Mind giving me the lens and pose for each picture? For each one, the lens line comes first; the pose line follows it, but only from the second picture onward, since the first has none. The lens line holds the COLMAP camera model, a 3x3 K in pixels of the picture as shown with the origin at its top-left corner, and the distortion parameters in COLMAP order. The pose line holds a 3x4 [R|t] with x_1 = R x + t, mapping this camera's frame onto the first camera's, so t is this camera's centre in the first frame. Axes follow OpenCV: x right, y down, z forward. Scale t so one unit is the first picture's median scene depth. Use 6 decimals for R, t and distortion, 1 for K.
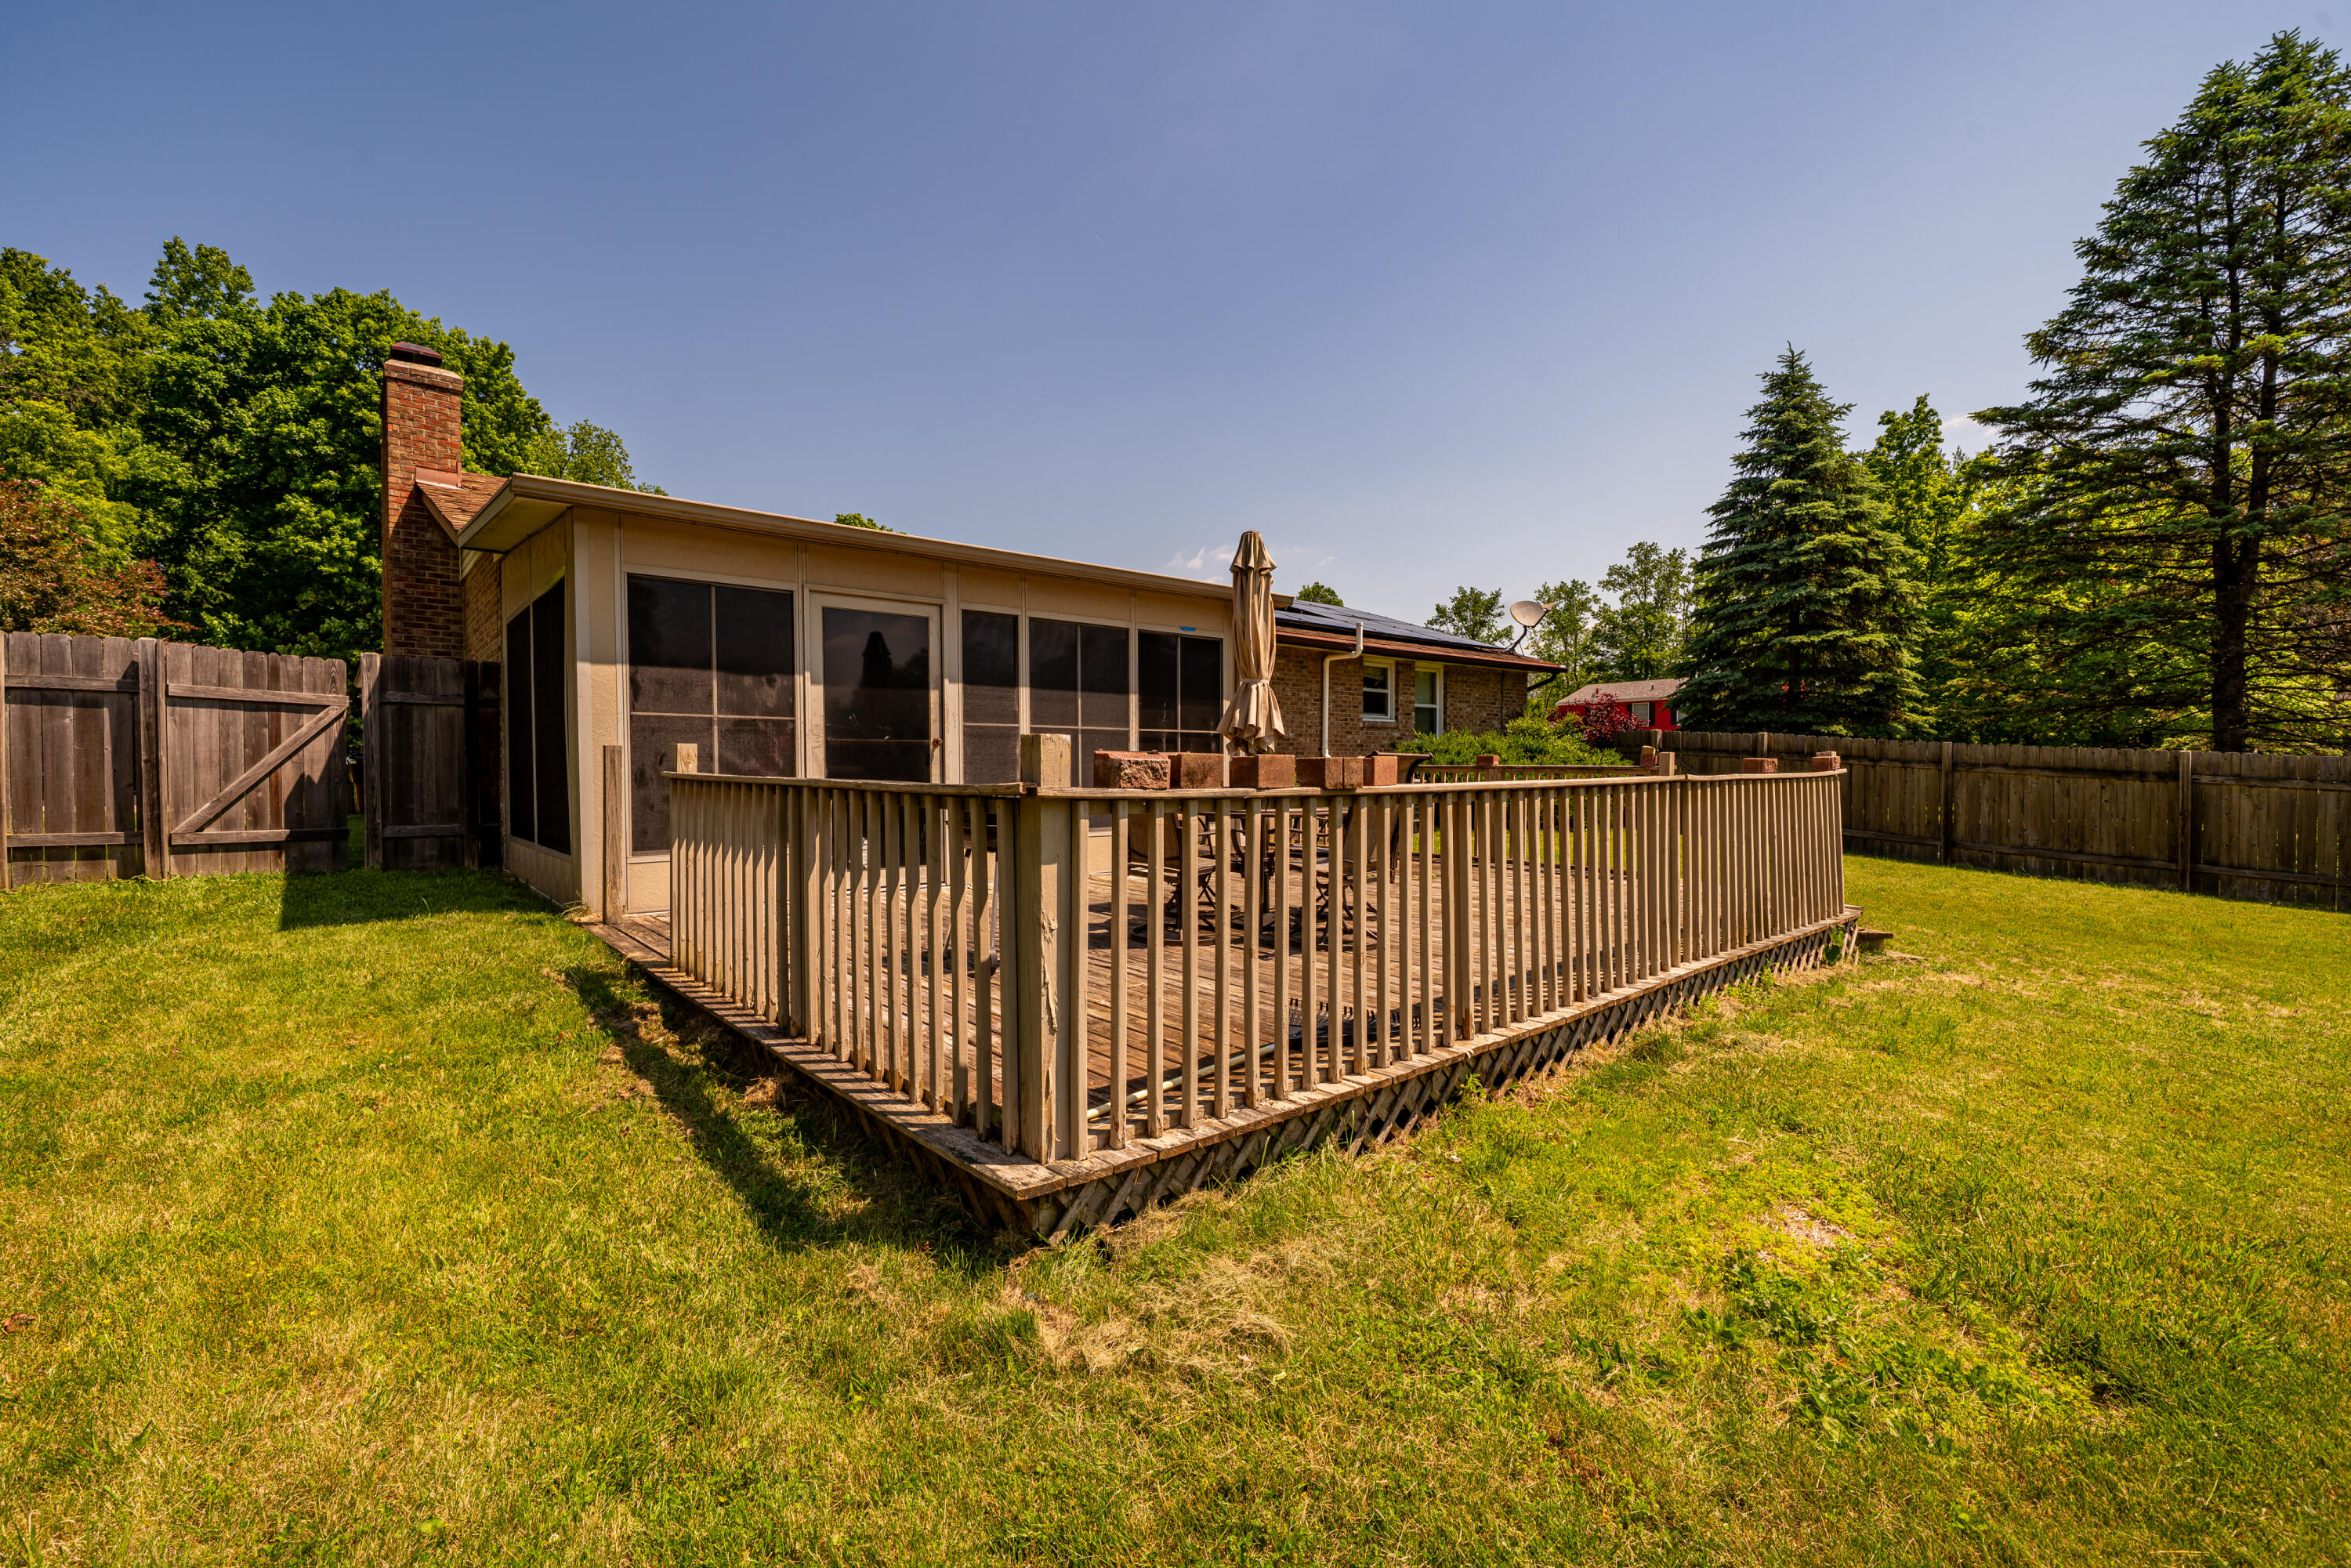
lens RADIAL K [[988.2, 0, 1165.4], [0, 988.2, 799.3], [0, 0, 1]] dist [-0.009271, -0.000221]
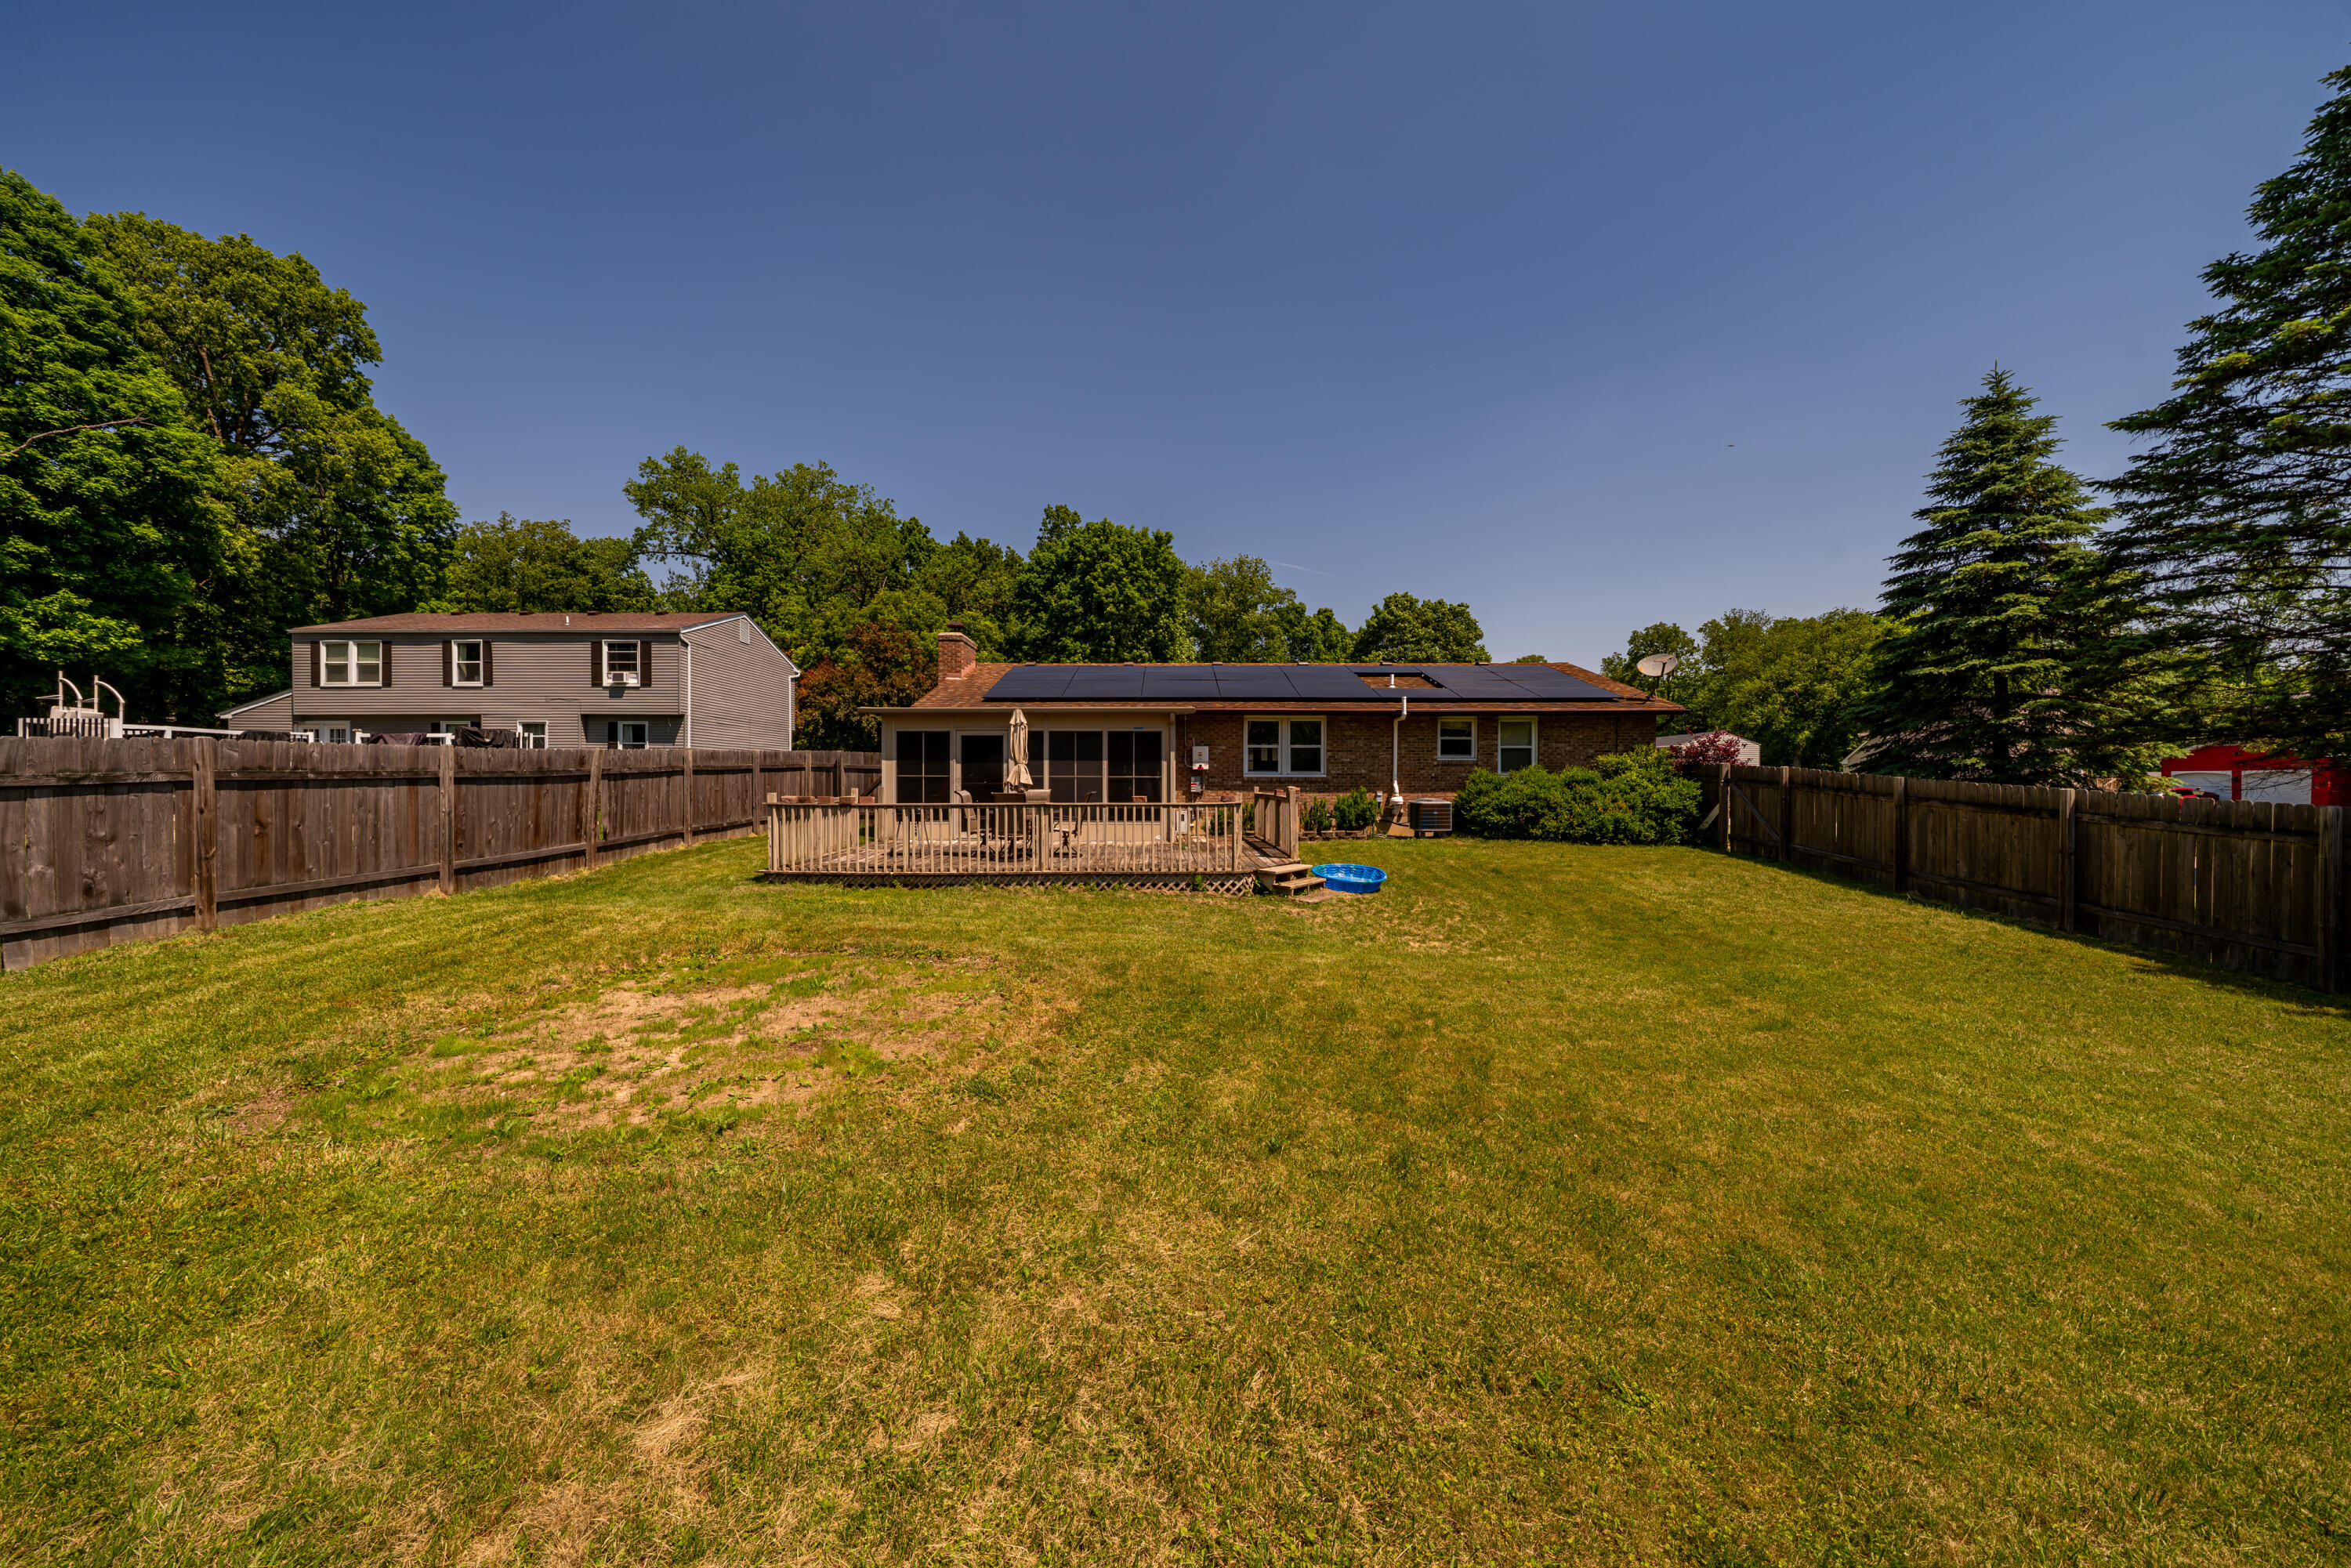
lens RADIAL K [[820.5, 0, 1178.2], [0, 820.5, 782.1], [0, 0, 1]] dist [-0.006794, 0.000879]
pose [[0.771301, 0.005685, -0.636445, 0.726600], [-0.025339, 0.999442, -0.021780, -0.013011], [0.635966, 0.032926, 0.771014, -0.176217]]
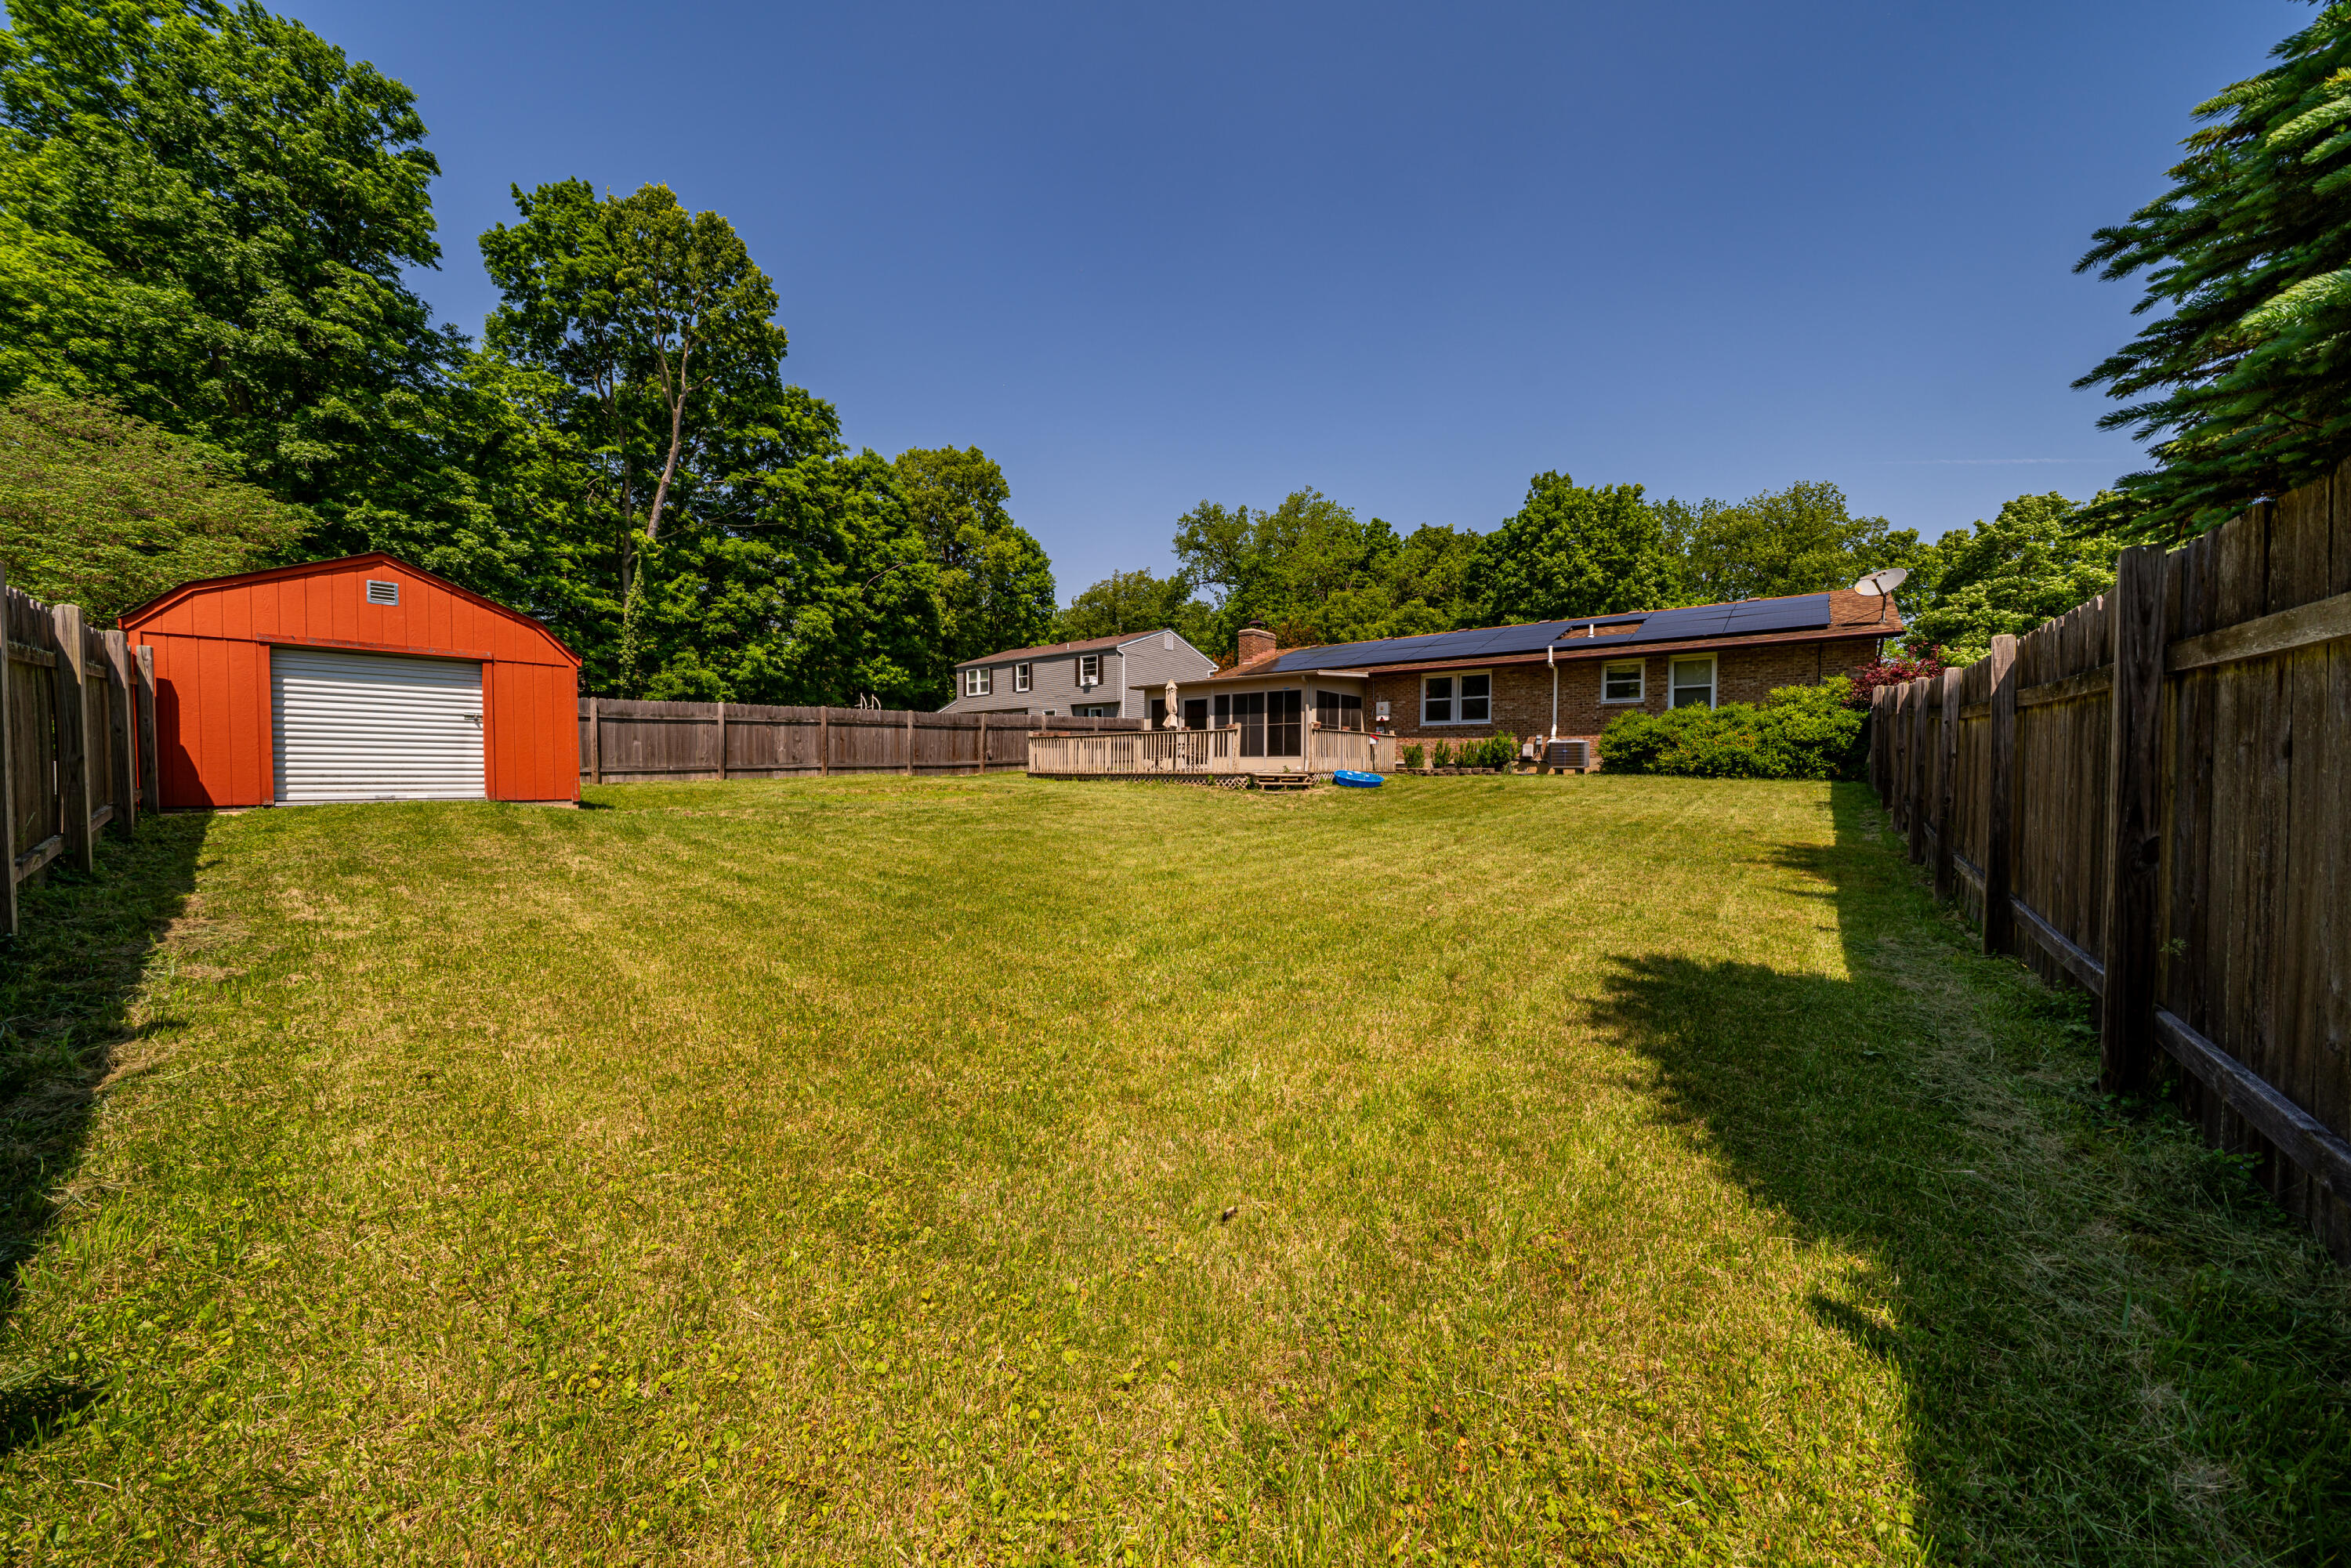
lens RADIAL K [[820.5, 0, 1179.4], [0, 820.5, 795.1], [0, 0, 1]] dist [-0.006794, 0.000879]
pose [[0.209773, 0.033909, -0.977162, 1.409146], [-0.034004, 0.999047, 0.027369, 0.052395], [0.977159, 0.027487, 0.210726, 0.114905]]
